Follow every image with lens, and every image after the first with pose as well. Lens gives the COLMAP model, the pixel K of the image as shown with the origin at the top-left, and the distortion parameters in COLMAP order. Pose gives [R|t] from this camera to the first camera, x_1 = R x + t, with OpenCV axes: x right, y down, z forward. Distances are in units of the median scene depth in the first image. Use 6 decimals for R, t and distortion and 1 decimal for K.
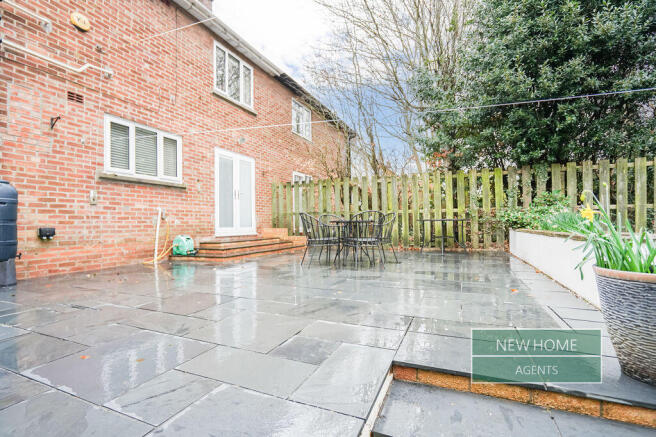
lens RADIAL K [[305.9, 0, 328.8], [0, 305.9, 217.6], [0, 0, 1]] dist [-0.018685, 0.004469]
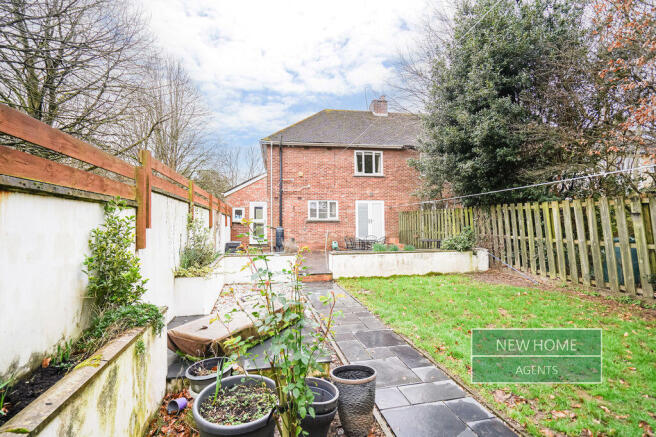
lens RADIAL K [[305.9, 0, 326.1], [0, 305.9, 219.5], [0, 0, 1]] dist [-0.018685, 0.004469]
pose [[0.579255, -0.003517, -0.815139, 1.423272], [0.018930, 0.999779, 0.009139, -0.134414], [0.814927, -0.020724, 0.579194, -0.486156]]
